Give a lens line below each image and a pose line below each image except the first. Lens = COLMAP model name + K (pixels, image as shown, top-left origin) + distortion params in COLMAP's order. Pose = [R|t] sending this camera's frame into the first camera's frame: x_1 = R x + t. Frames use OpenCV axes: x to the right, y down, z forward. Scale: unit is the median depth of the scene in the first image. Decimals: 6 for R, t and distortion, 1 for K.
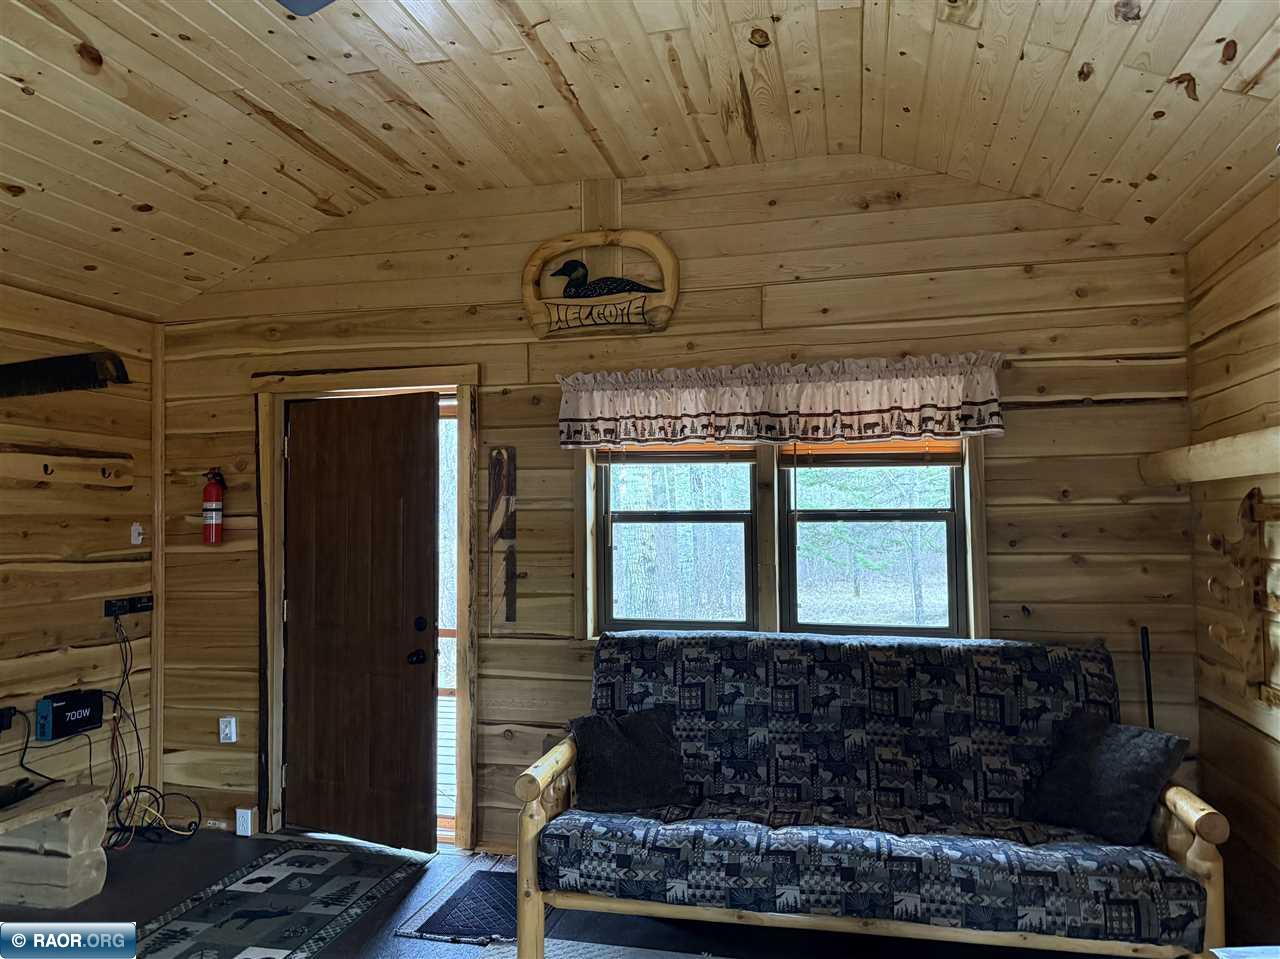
lens RADIAL K [[896.3, 0, 640.0], [0, 896.3, 479.5], [0, 0, 1]] dist [0.155361, -0.231431]
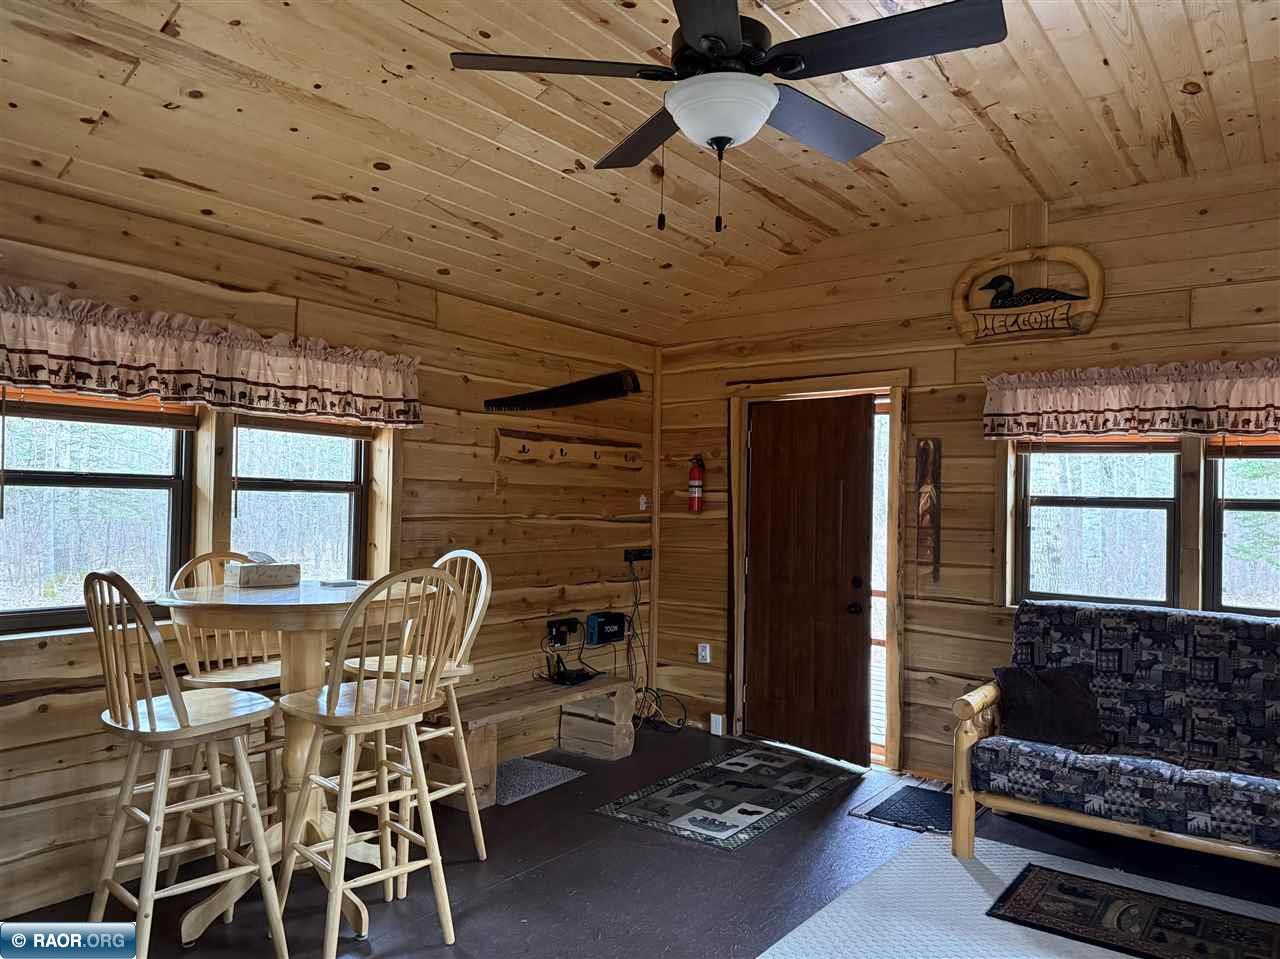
lens RADIAL K [[937.5, 0, 591.8], [0, 937.5, 489.0], [0, 0, 1]] dist [0.005438, -0.029706]
pose [[0.909109, 0.022839, -0.415931, -0.045165], [-0.012845, 0.999558, 0.026812, 0.002786], [0.416360, -0.019033, 0.909001, -0.306605]]
